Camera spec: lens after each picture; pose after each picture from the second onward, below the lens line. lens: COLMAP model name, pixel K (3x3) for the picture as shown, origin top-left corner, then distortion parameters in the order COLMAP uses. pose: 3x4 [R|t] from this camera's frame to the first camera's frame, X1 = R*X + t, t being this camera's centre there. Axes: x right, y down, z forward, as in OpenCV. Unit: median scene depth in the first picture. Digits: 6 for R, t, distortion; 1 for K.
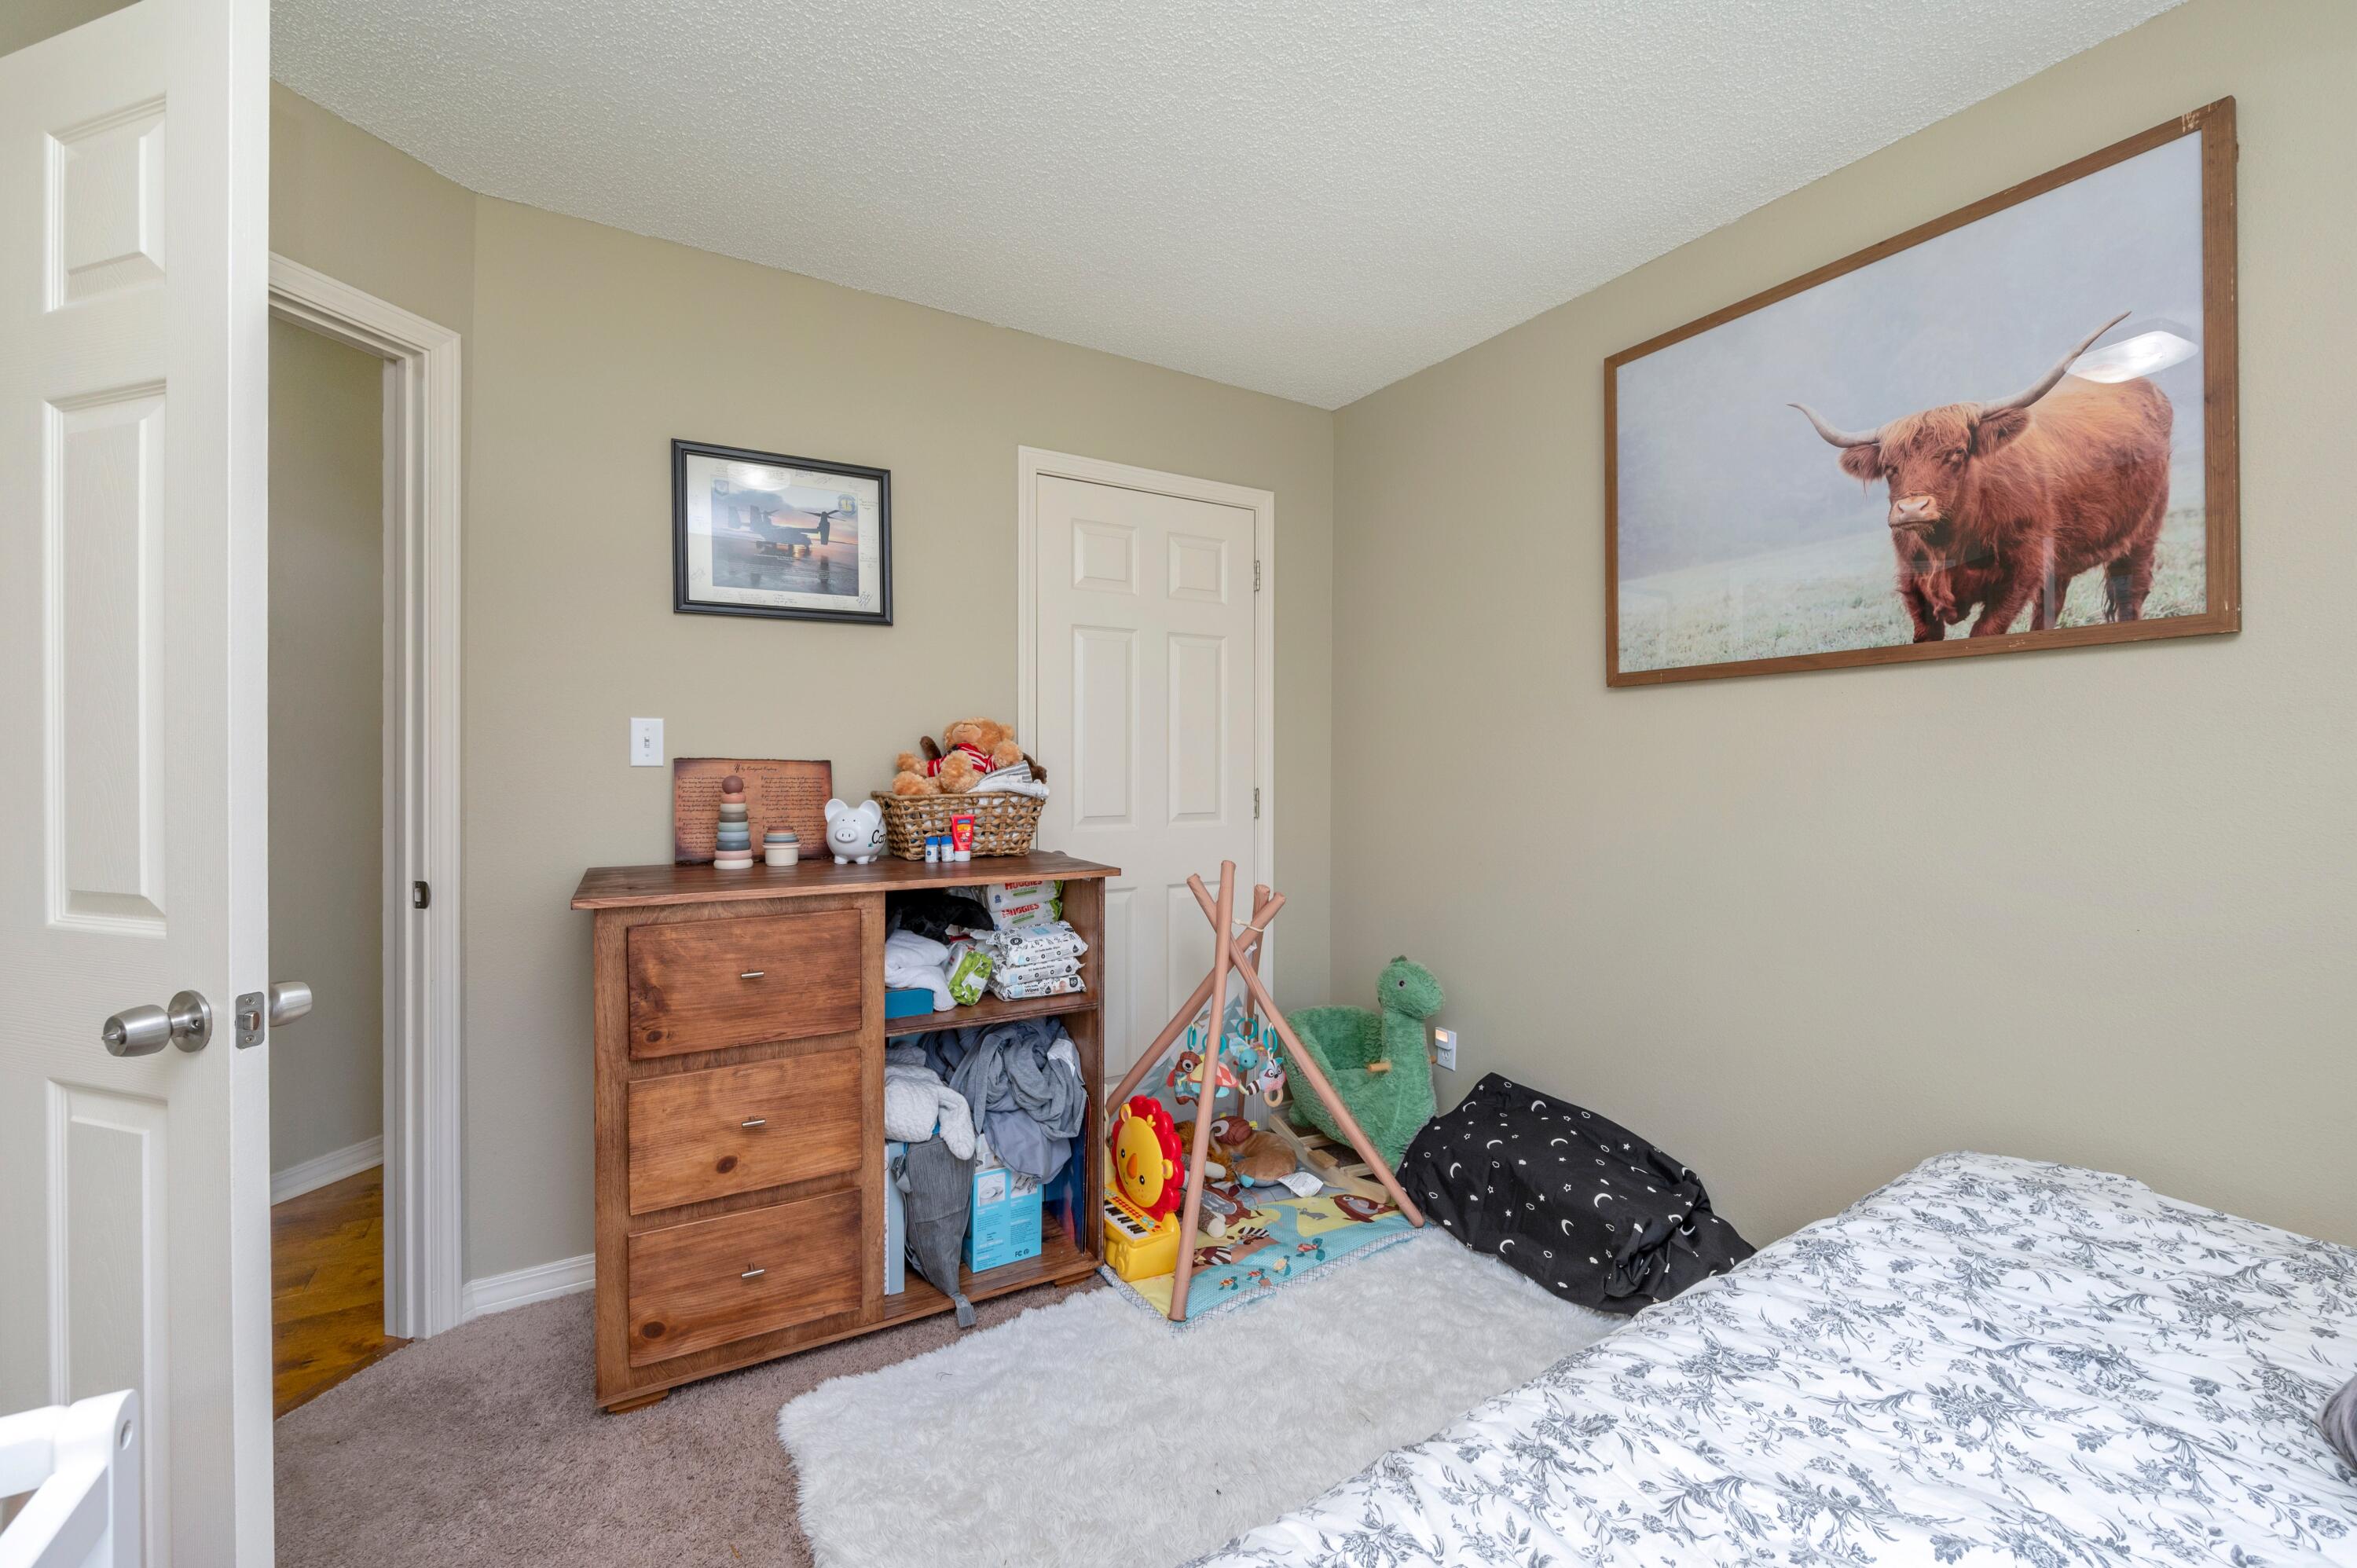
lens RADIAL K [[942.2, 0, 1175.5], [0, 942.2, 773.8], [0, 0, 1]] dist [-0.004509, 0.000217]
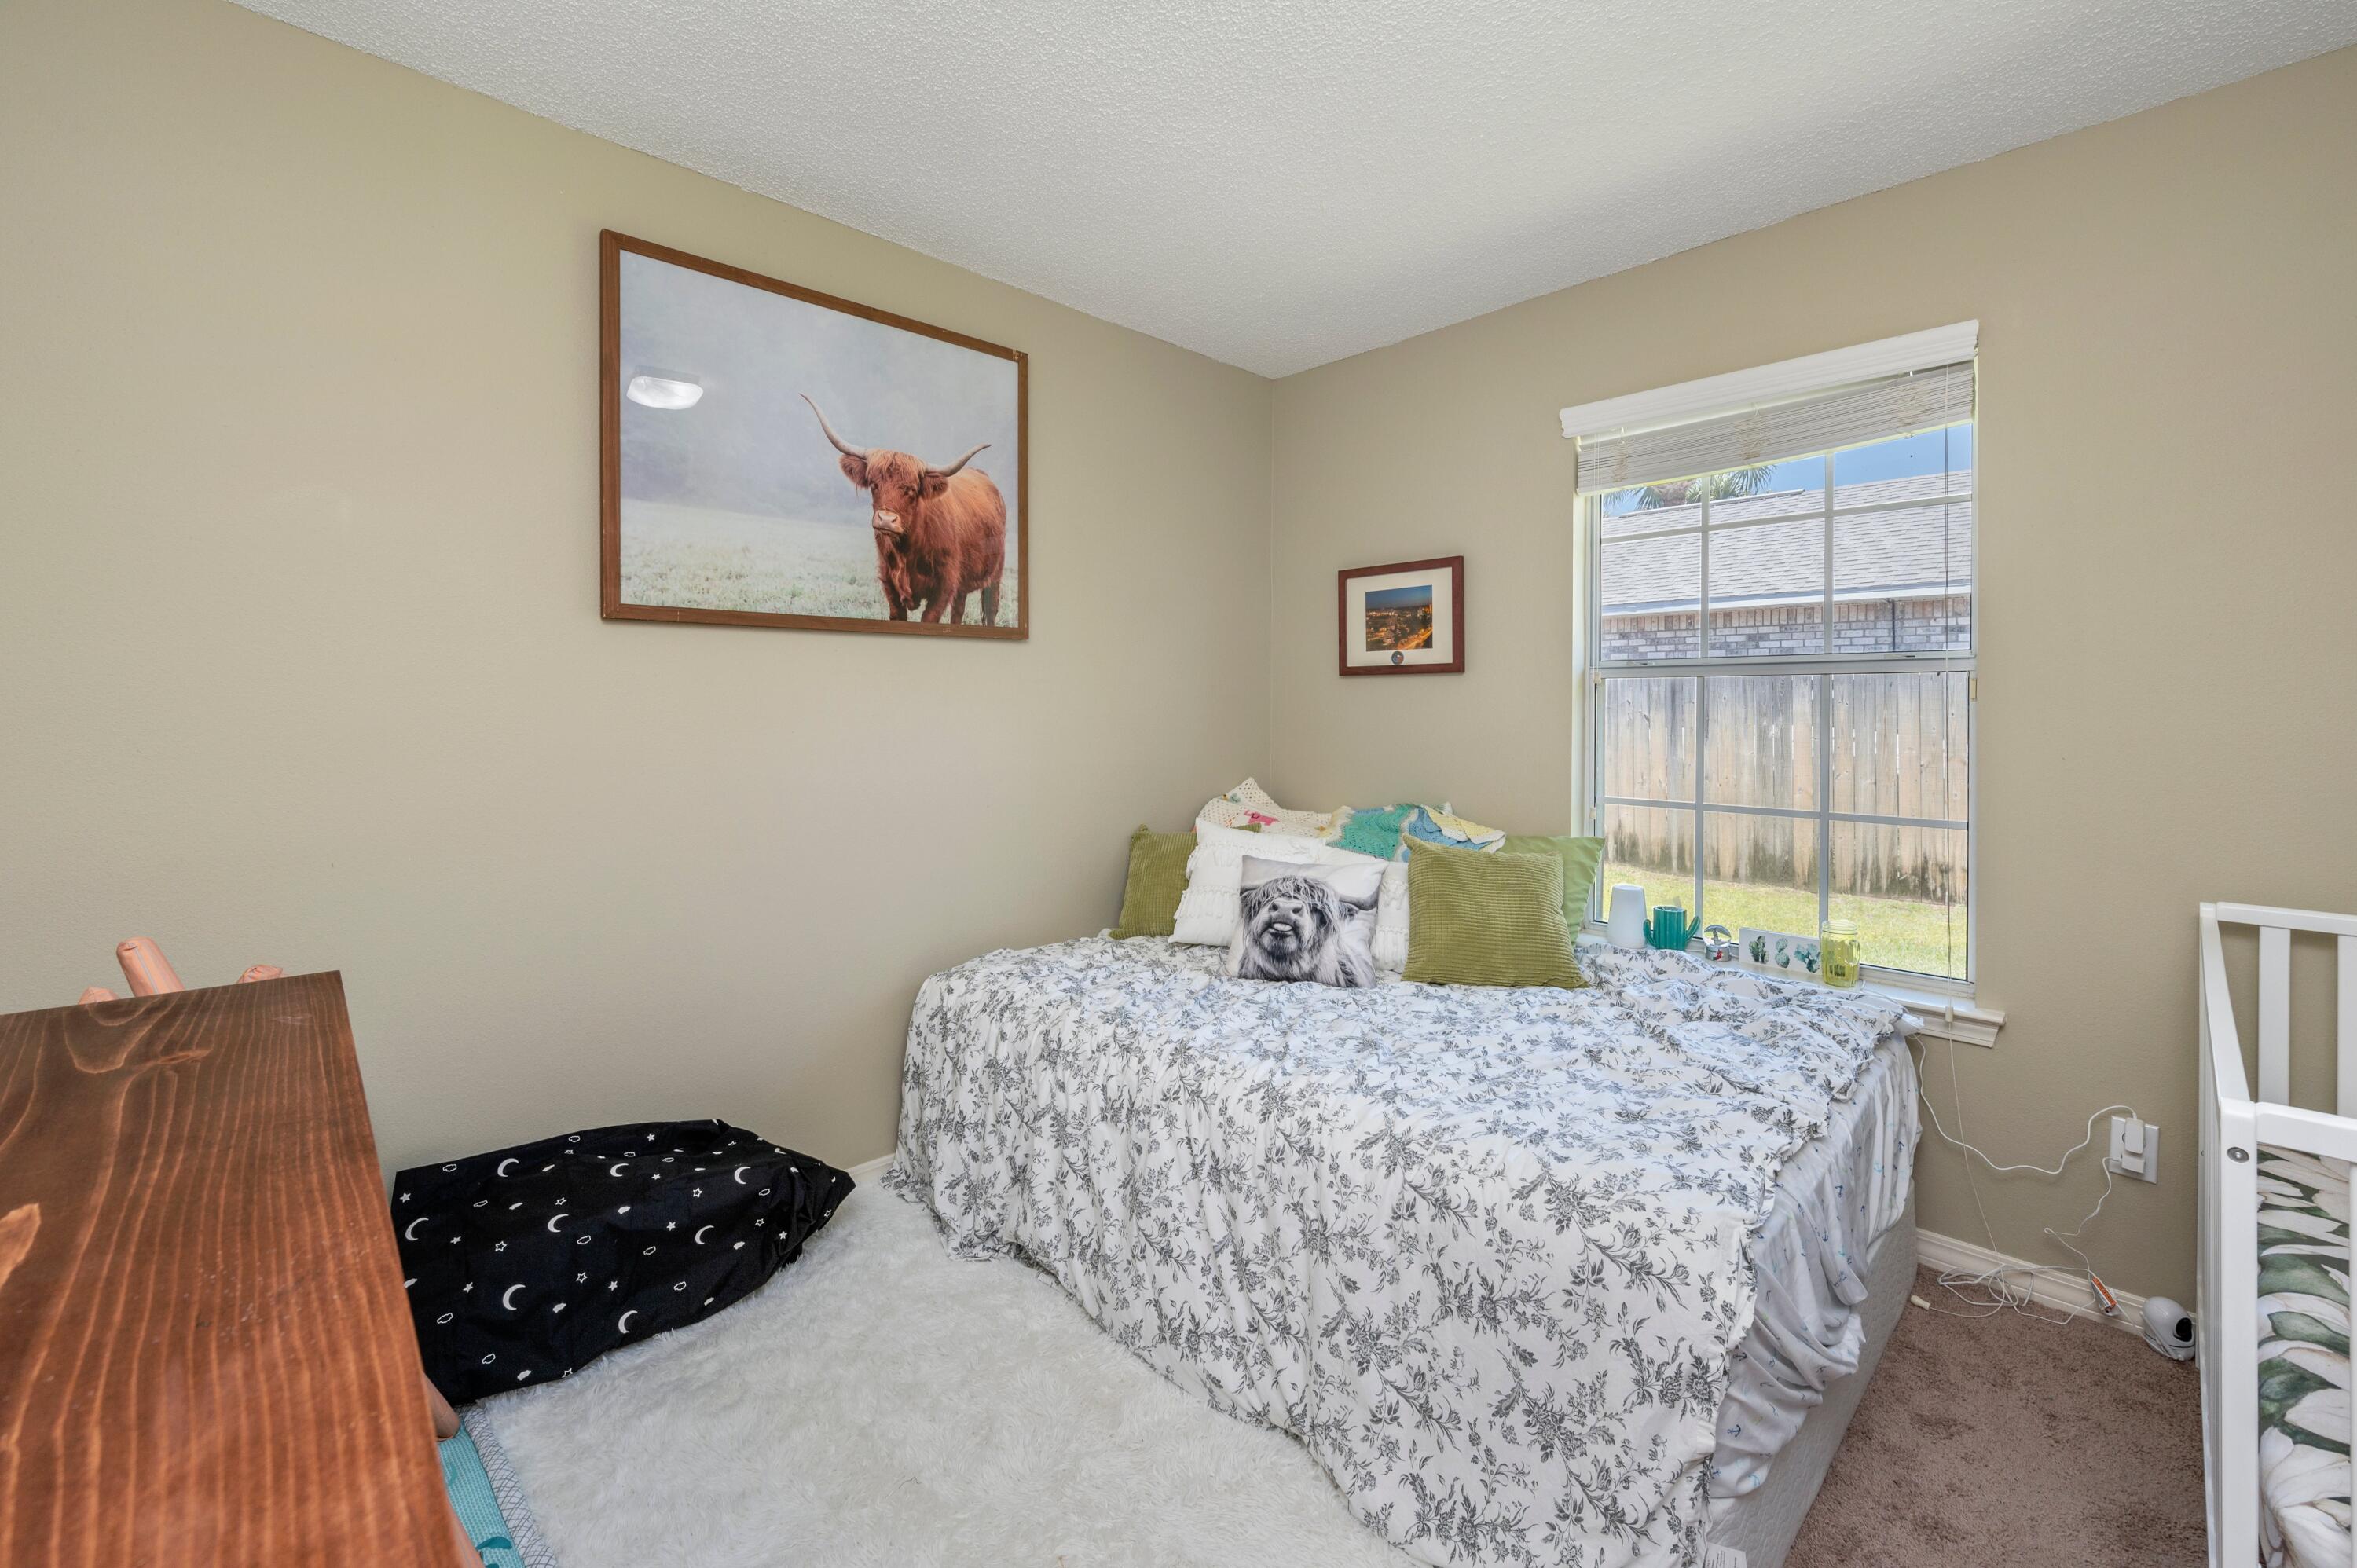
lens RADIAL K [[942.2, 0, 1204.9], [0, 942.2, 712.7], [0, 0, 1]] dist [-0.004509, 0.000217]
pose [[-0.225651, -0.006362, 0.974187, -0.638214], [0.004928, 0.999958, 0.007672, -0.013639], [-0.974196, 0.006532, -0.225610, 0.866351]]
